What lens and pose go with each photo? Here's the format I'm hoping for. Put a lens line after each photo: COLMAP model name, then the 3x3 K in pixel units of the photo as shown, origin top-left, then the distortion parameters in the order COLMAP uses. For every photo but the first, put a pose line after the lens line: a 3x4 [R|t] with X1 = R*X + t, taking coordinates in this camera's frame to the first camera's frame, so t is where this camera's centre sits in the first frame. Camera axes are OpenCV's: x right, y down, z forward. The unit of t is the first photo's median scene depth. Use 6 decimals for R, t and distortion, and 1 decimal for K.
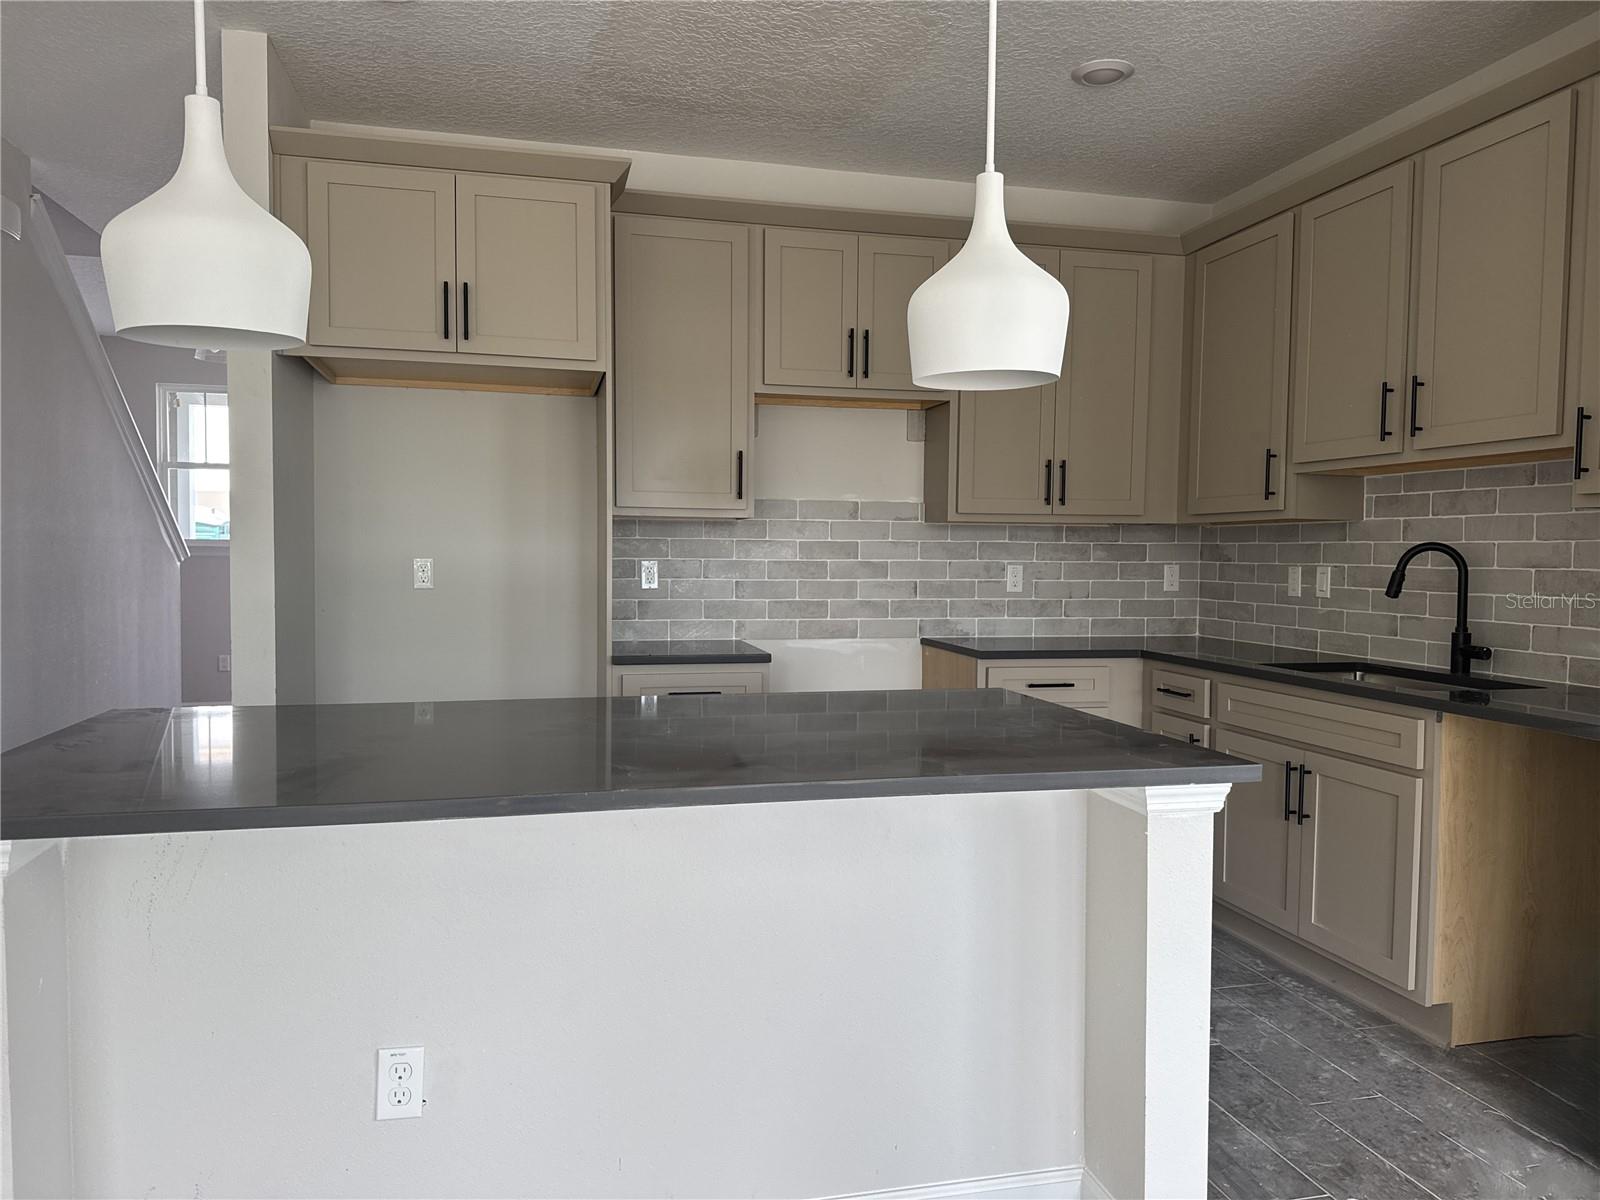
lens RADIAL K [[1128.8, 0, 793.0], [0, 1128.8, 599.5], [0, 0, 1]] dist [0.063771, -0.089849]
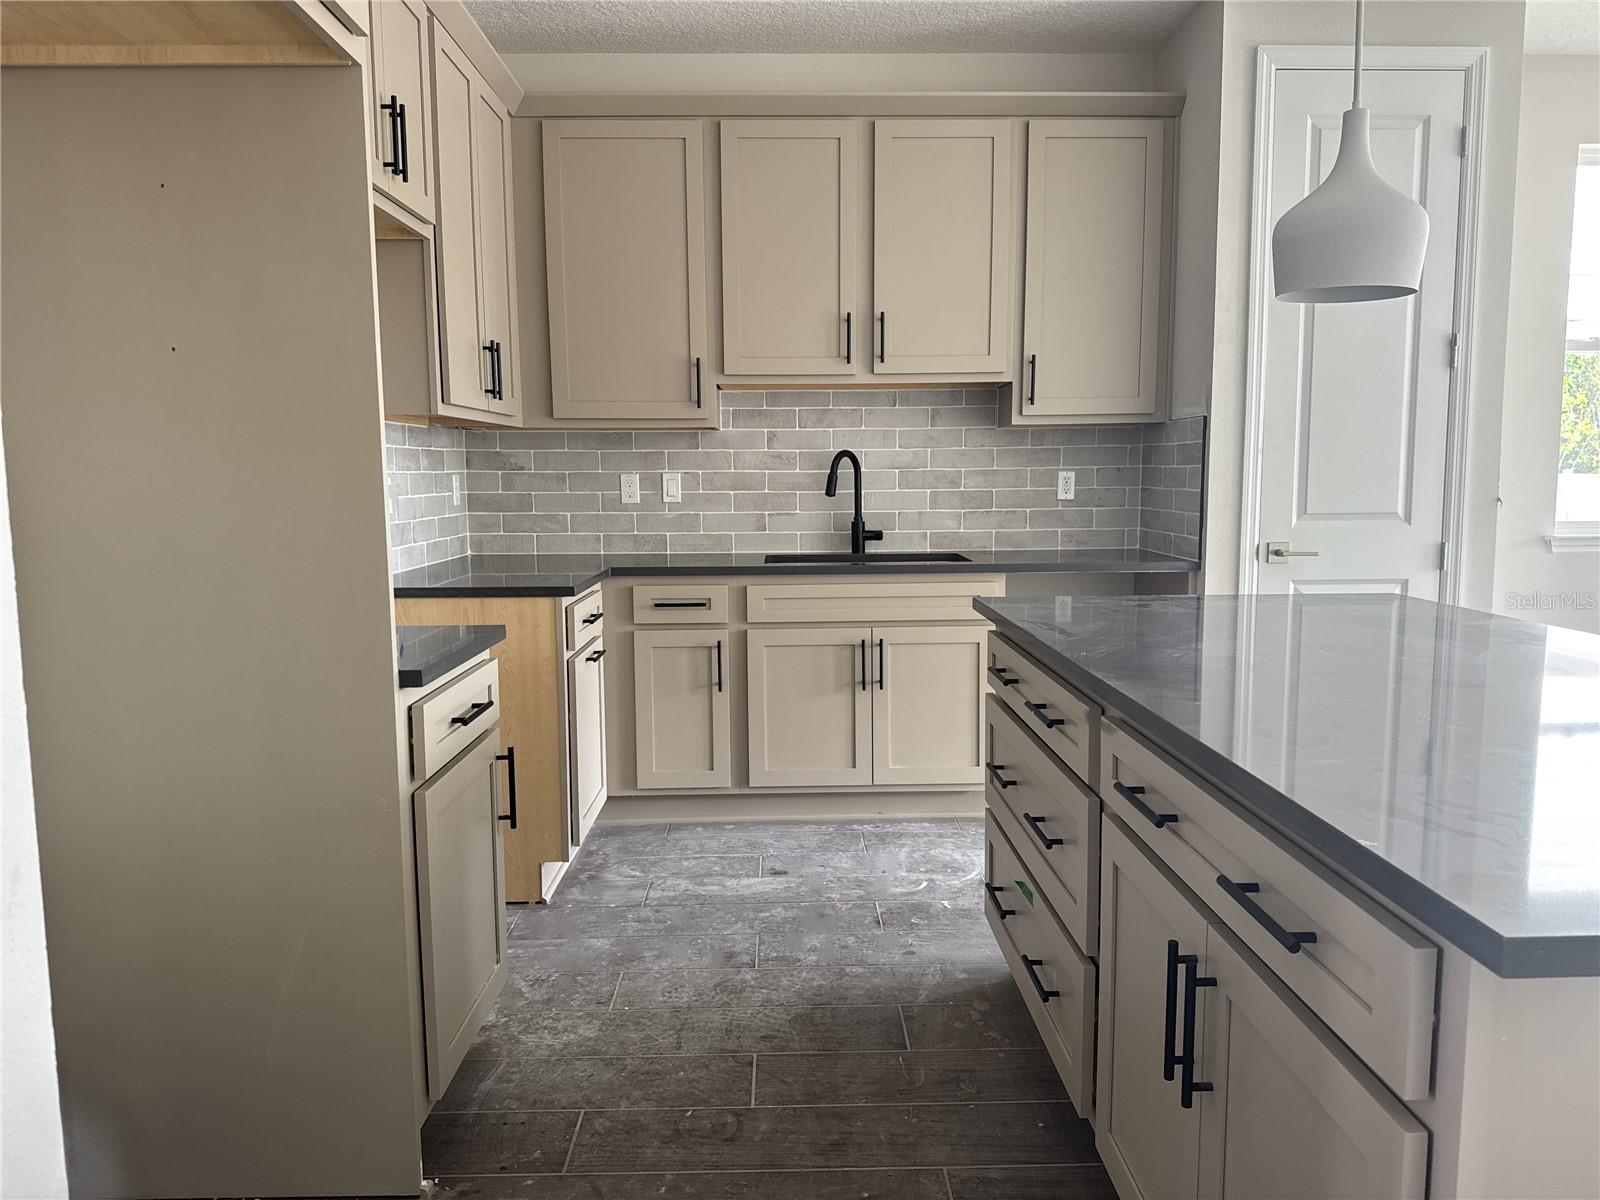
lens RADIAL K [[1128.8, 0, 804.0], [0, 1128.8, 612.6], [0, 0, 1]] dist [0.063771, -0.089849]
pose [[0.218170, -0.135672, 0.966434, -0.604435], [0.050641, 0.990529, 0.127623, -0.031197], [-0.974596, 0.021098, 0.222974, 0.711900]]
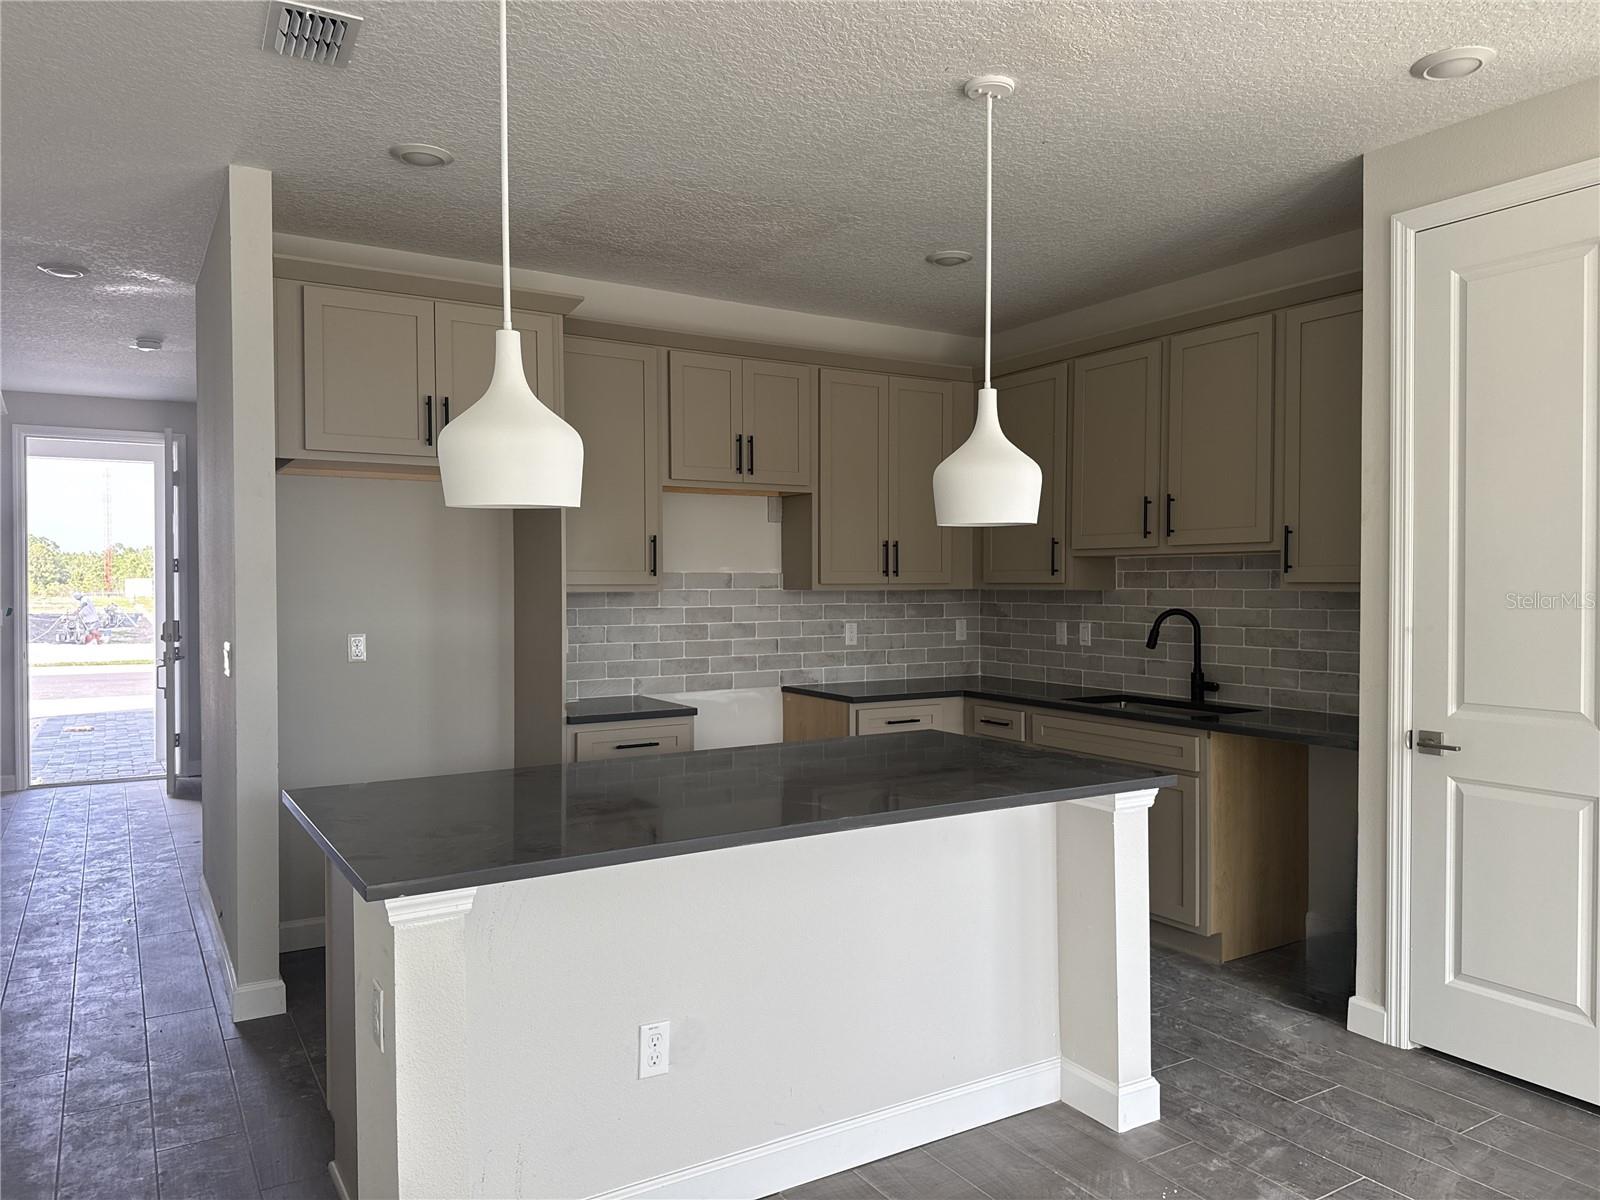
lens RADIAL K [[1128.8, 0, 789.4], [0, 1128.8, 601.0], [0, 0, 1]] dist [0.063771, -0.089849]
pose [[0.953829, -0.017261, 0.299855, -0.288184], [0.024220, 0.999516, -0.019508, -0.040304], [-0.299373, 0.025870, 0.953785, -0.177061]]
